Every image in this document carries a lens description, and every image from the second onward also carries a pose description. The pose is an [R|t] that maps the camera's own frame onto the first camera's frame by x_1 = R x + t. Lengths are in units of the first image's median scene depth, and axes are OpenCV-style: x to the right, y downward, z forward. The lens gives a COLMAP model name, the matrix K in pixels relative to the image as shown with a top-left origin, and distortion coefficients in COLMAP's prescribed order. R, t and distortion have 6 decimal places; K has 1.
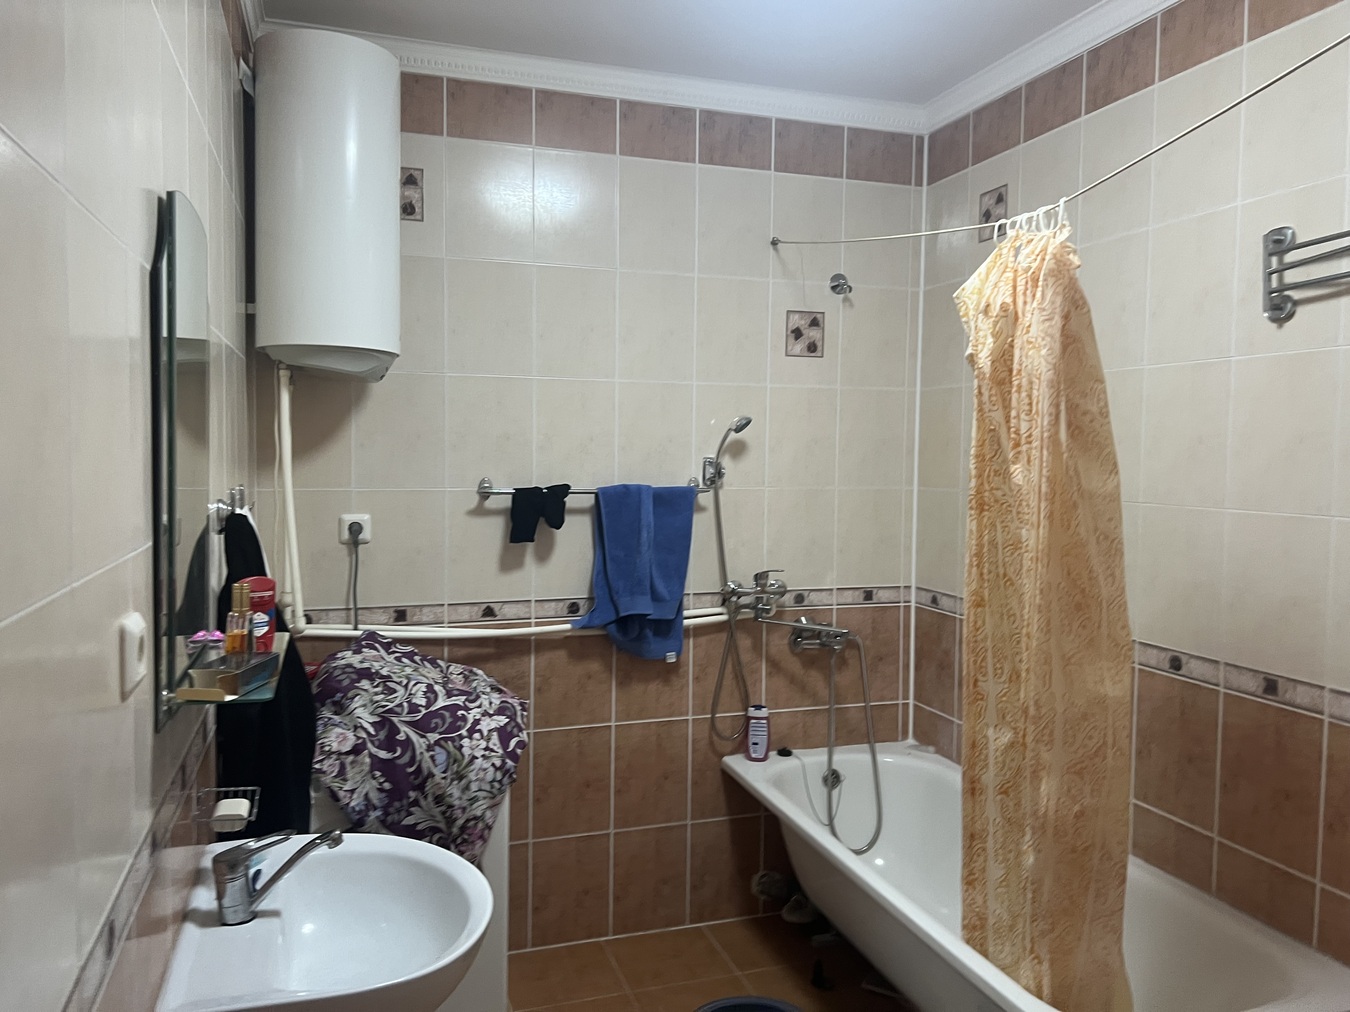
lens RADIAL K [[1002.8, 0, 688.0], [0, 1002.8, 475.7], [0, 0, 1]] dist [0.055940, -0.062941]
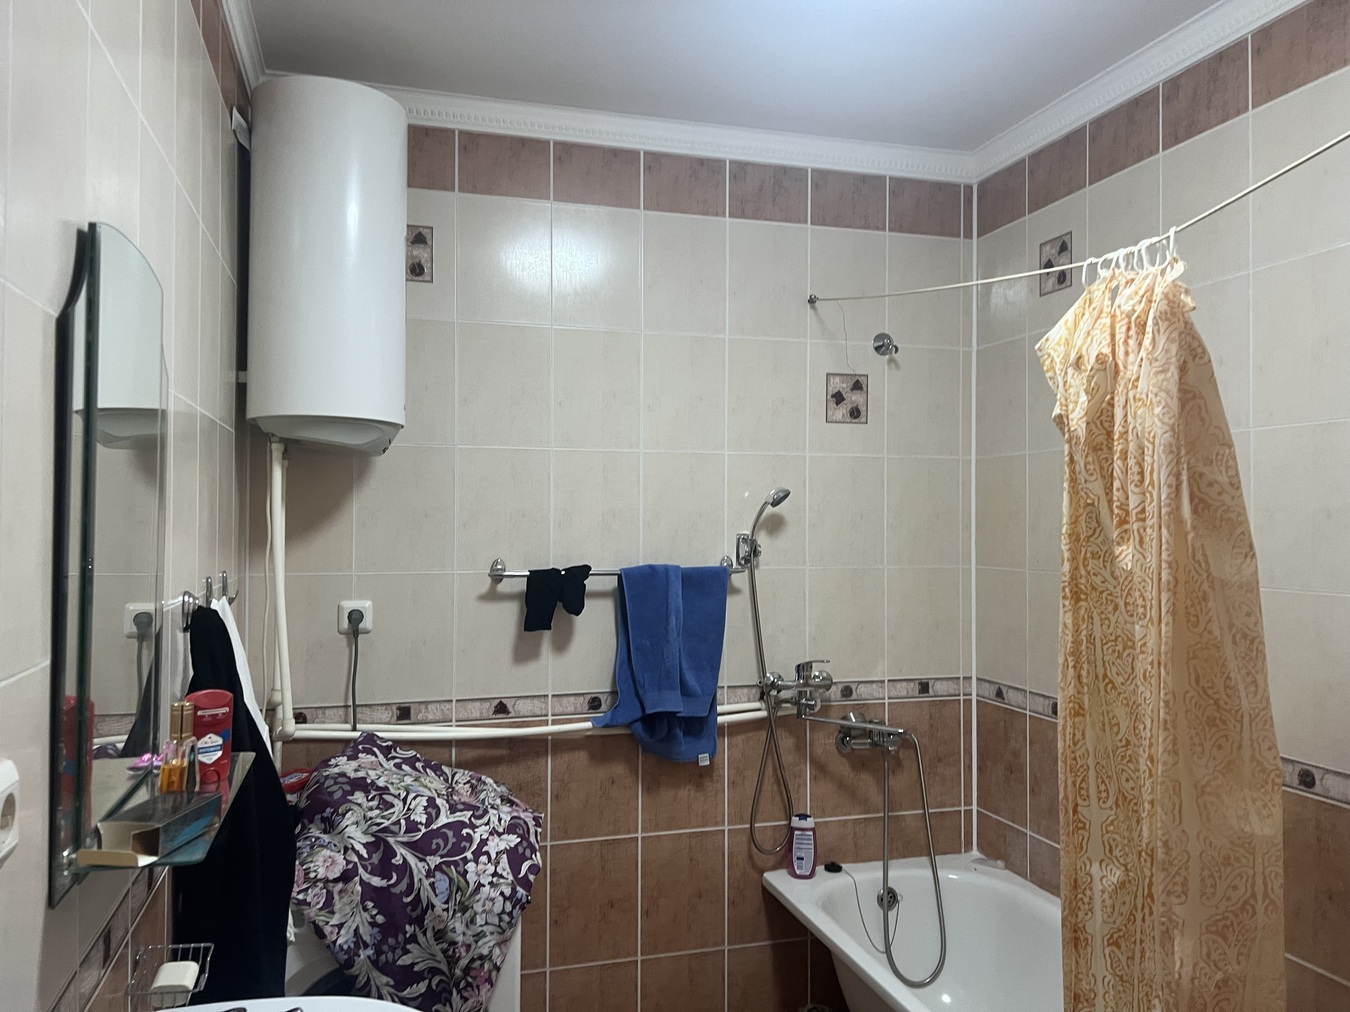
lens RADIAL K [[1002.8, 0, 669.0], [0, 1002.8, 497.2], [0, 0, 1]] dist [0.055940, -0.062941]
pose [[0.999005, -0.008115, -0.043847, -0.008338], [0.005916, 0.998729, -0.050053, -0.008810], [0.044197, 0.049744, 0.997784, 0.113238]]
